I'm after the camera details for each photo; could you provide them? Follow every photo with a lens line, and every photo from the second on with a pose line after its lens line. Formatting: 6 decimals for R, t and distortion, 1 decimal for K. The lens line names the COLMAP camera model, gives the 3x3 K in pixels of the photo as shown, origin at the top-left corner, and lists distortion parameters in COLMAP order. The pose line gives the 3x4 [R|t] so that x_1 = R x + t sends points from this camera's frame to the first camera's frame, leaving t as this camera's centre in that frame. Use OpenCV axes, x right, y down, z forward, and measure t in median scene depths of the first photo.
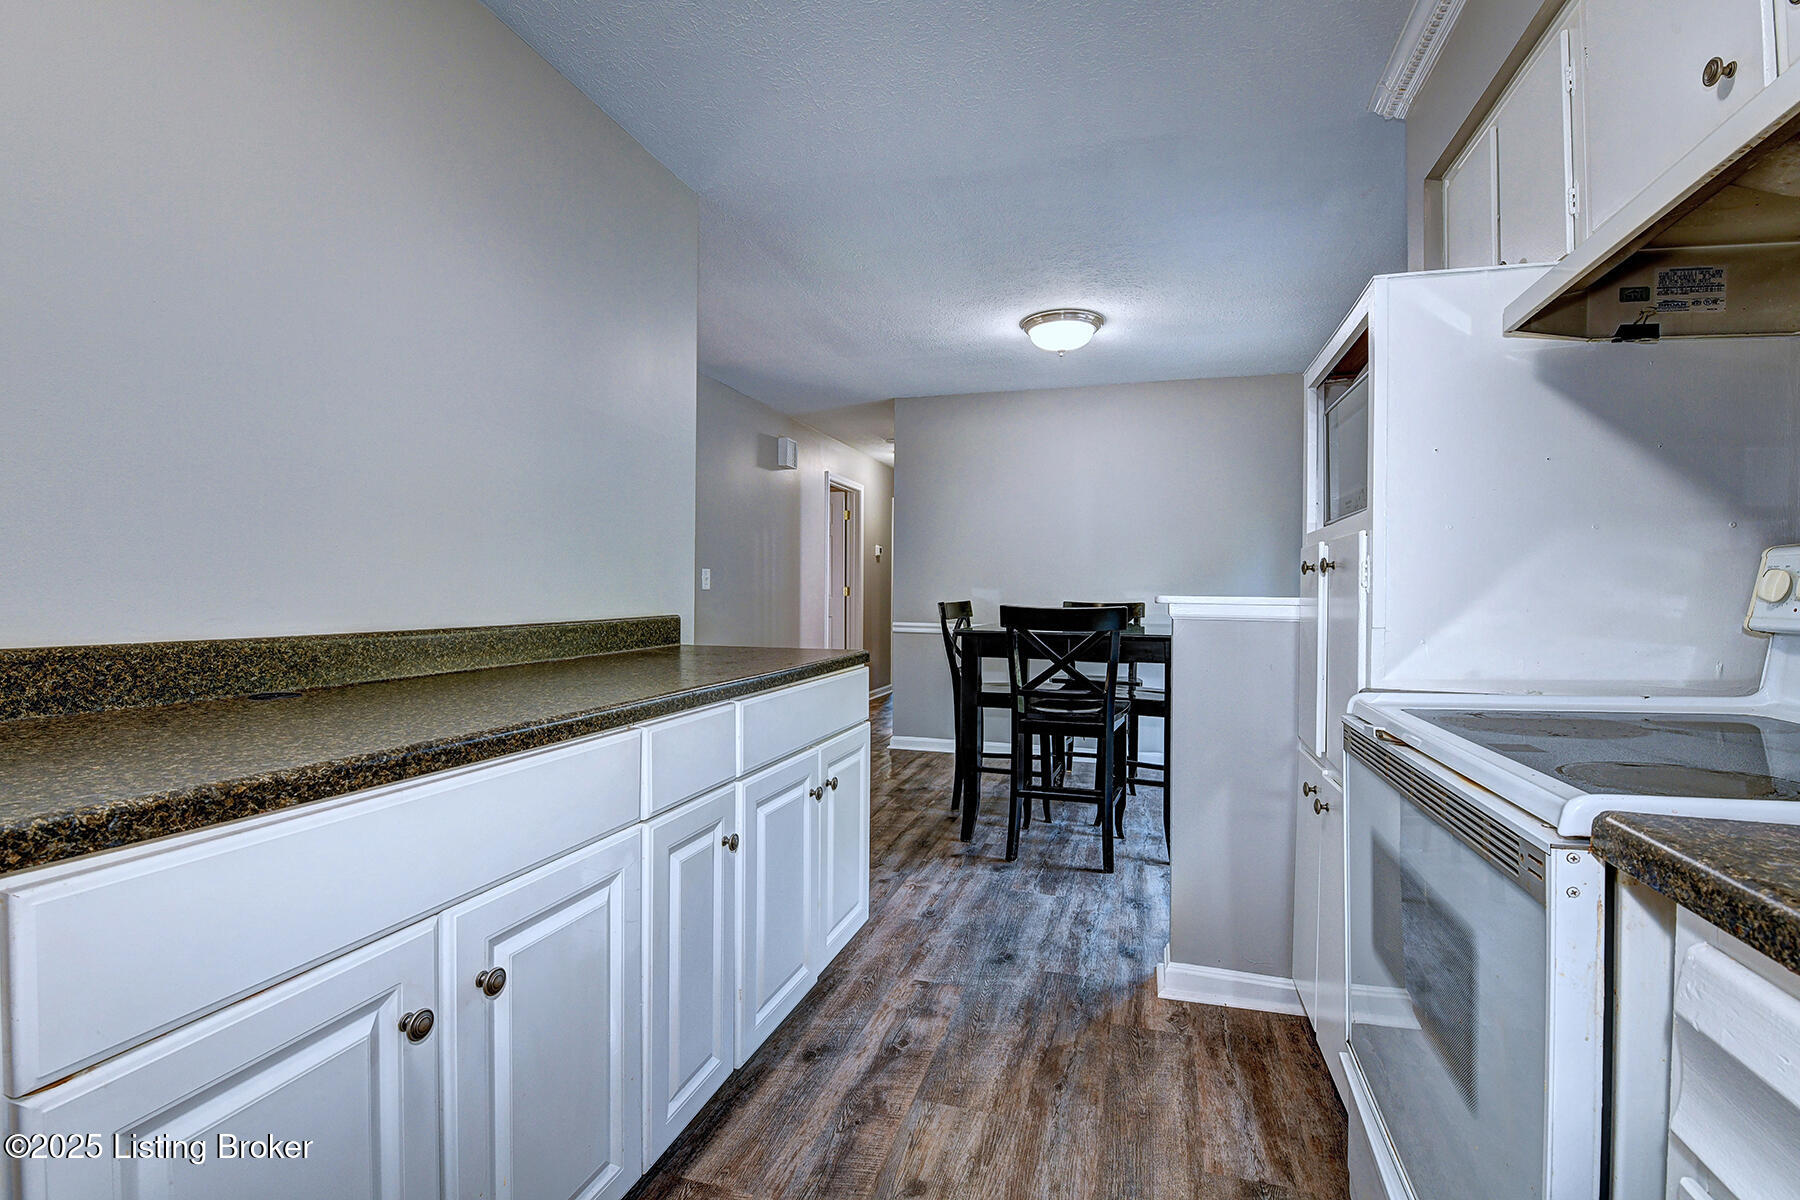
lens RADIAL K [[768.5, 0, 975.4], [0, 768.5, 581.2], [0, 0, 1]] dist [0.000551, 0.000022]
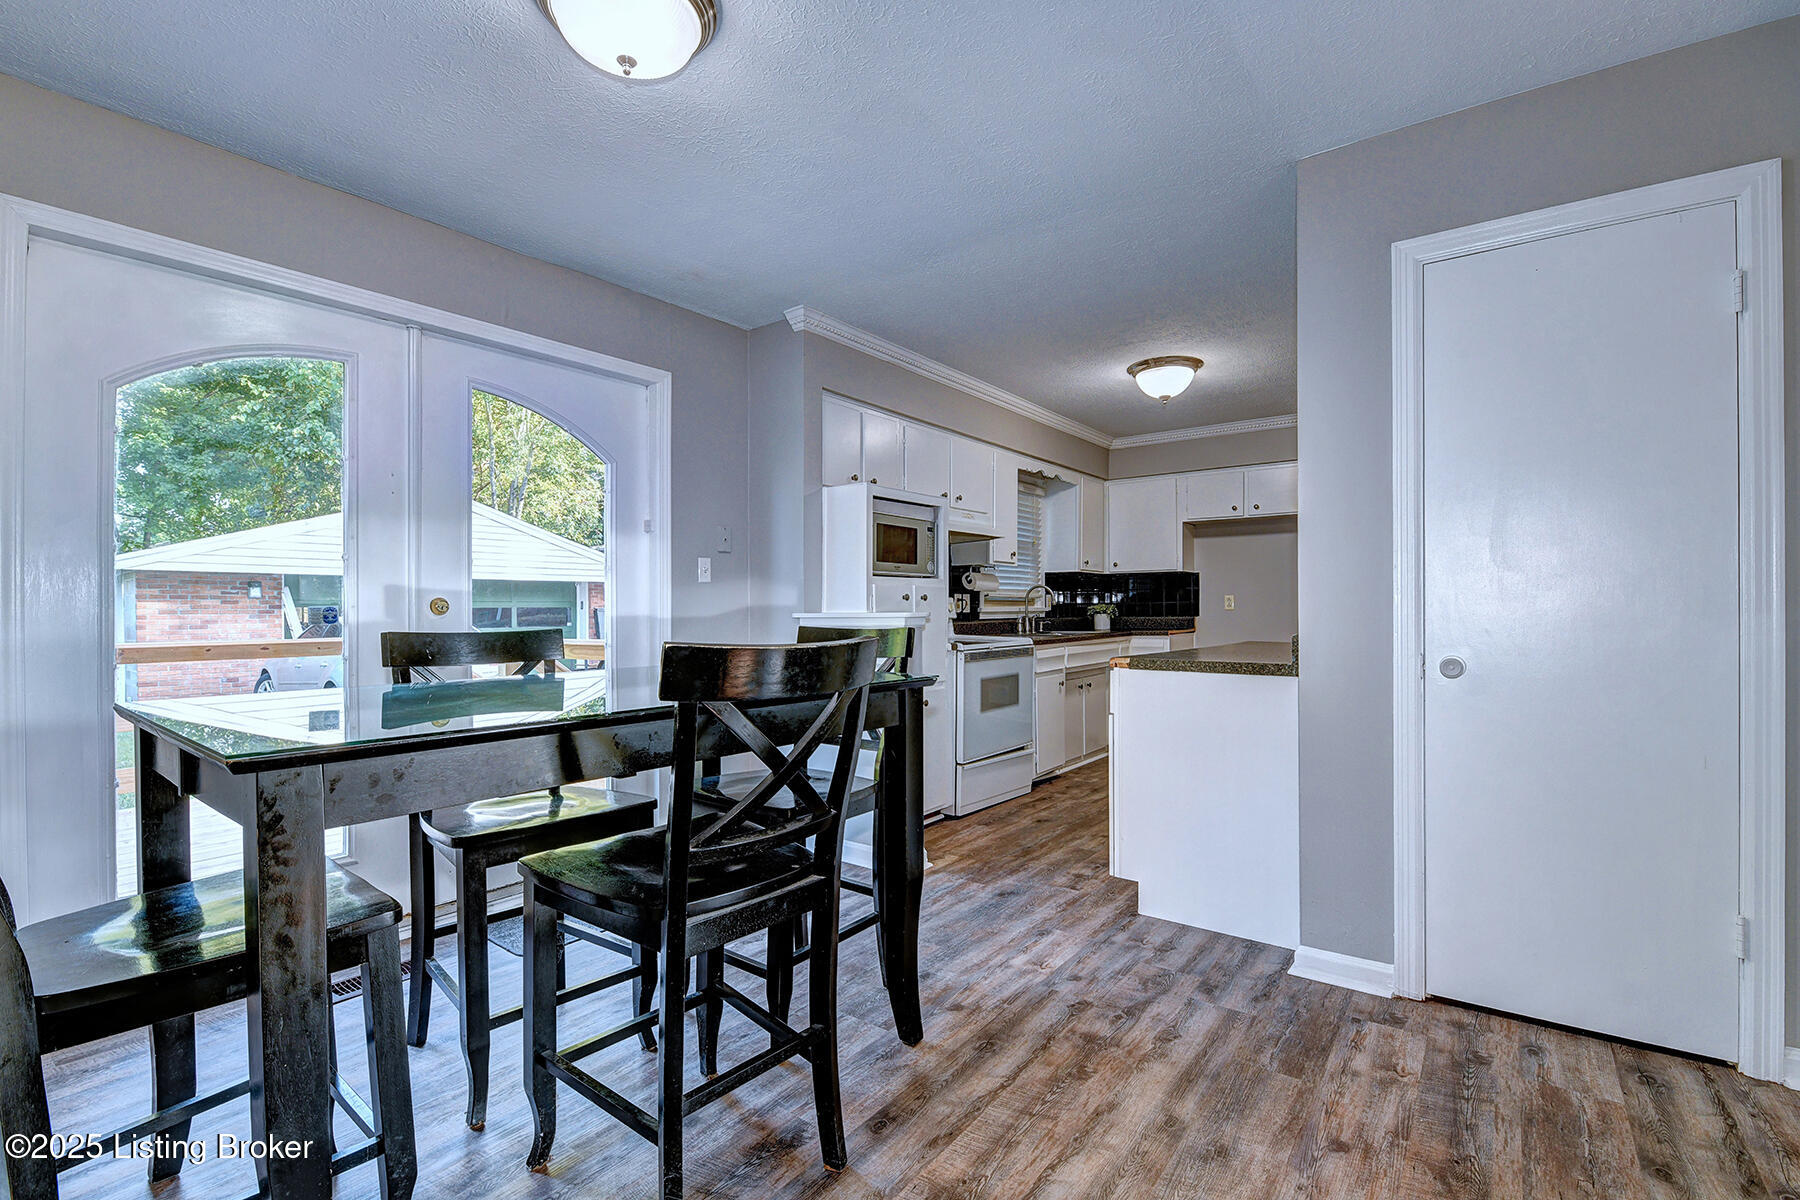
lens RADIAL K [[768.5, 0, 975.4], [0, 768.5, 581.2], [0, 0, 1]] dist [0.000551, 0.000022]
pose [[-0.928217, -0.002621, 0.372031, -0.392672], [-0.025127, 0.998134, -0.055659, 0.033837], [-0.371190, -0.061012, -0.926550, 2.227879]]
